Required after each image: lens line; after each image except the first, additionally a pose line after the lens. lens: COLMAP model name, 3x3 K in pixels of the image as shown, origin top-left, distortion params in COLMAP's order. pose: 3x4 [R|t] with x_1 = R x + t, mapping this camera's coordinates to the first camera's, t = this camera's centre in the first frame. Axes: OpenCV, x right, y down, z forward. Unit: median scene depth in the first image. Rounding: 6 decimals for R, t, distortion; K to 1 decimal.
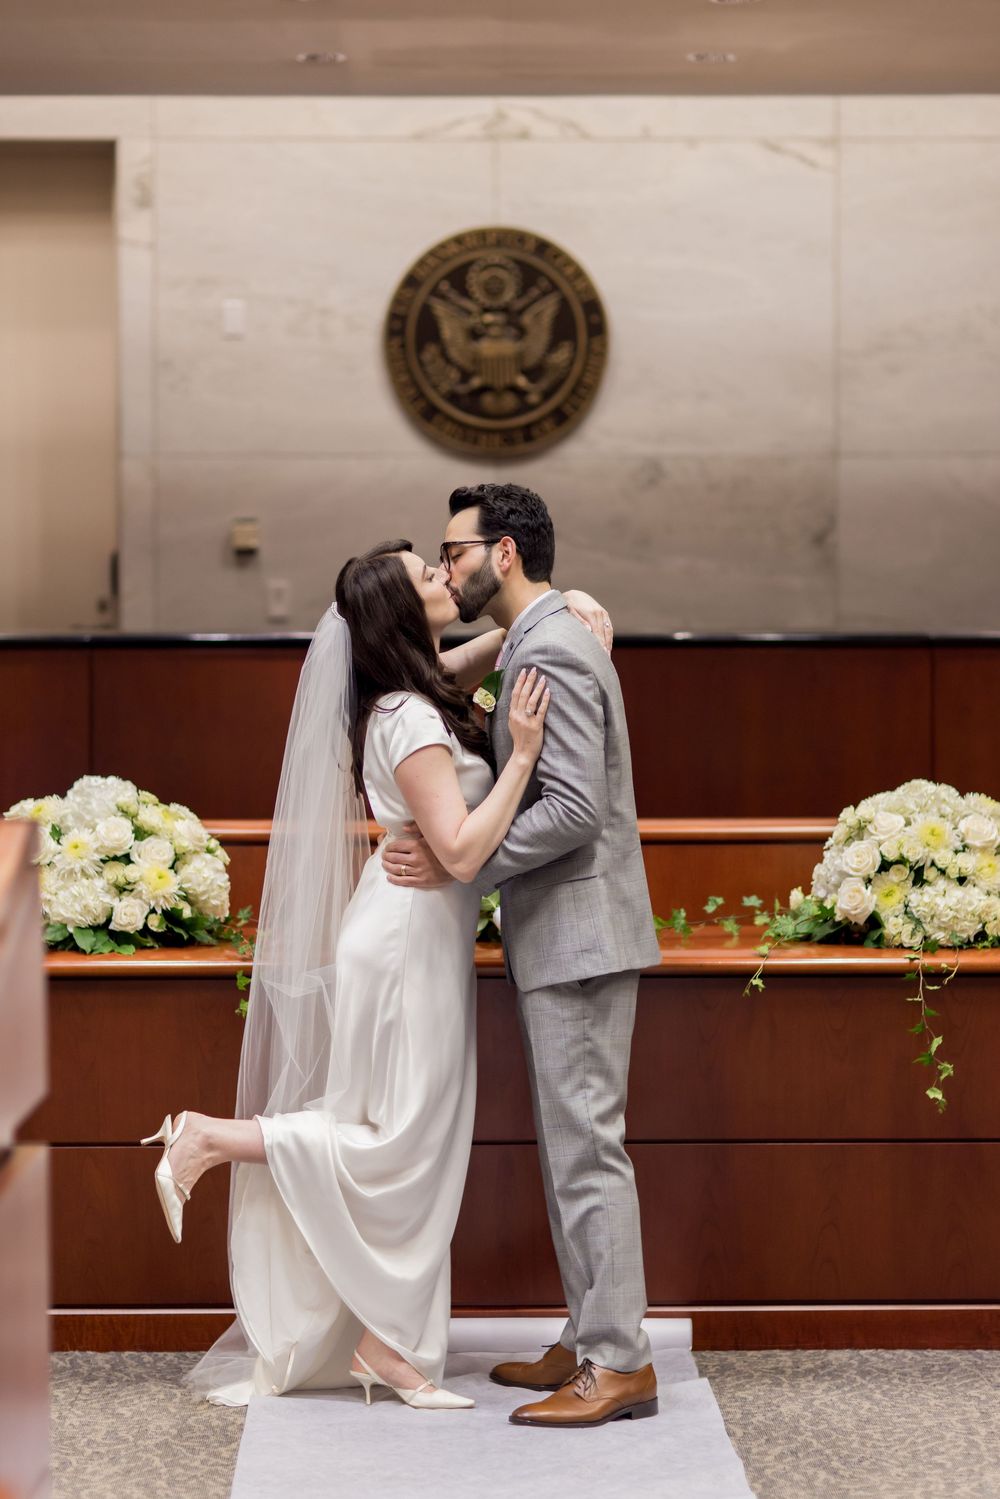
lens RADIAL K [[3607.6, 0, 503.6], [0, 3607.6, 742.1], [0, 0, 1]] dist [0.046462, 0.000000]
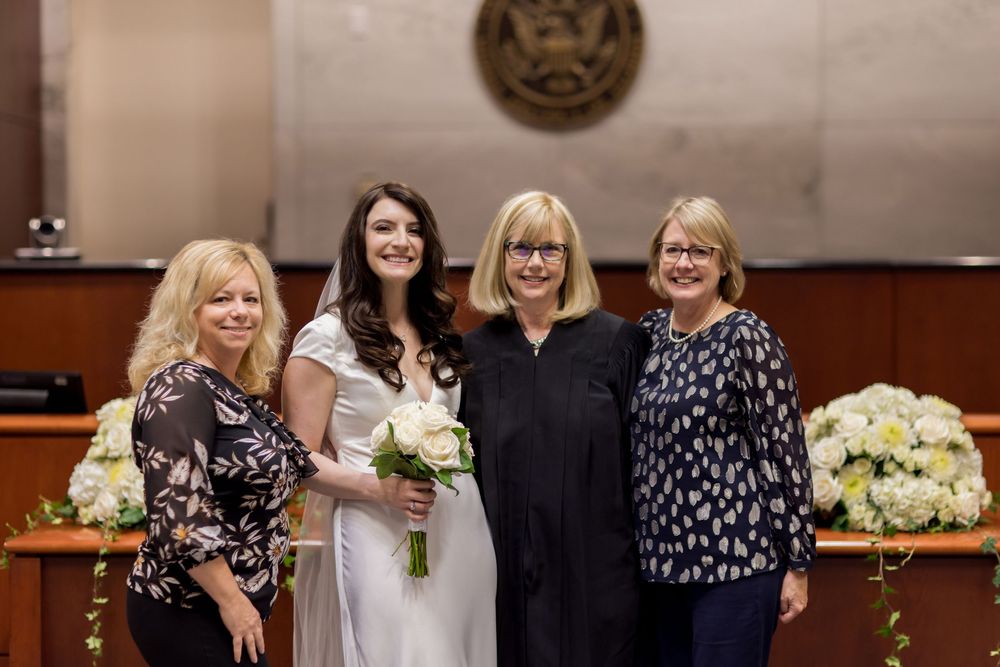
lens RADIAL K [[2406.7, 0, 496.9], [0, 2406.7, 339.9], [0, 0, 1]] dist [0.046462, 0.000000]
pose [[0.998847, 0.000650, -0.048007, 0.030046], [-0.000664, 1.000000, -0.000262, -0.003590], [0.048006, 0.000294, 0.998847, 0.227374]]
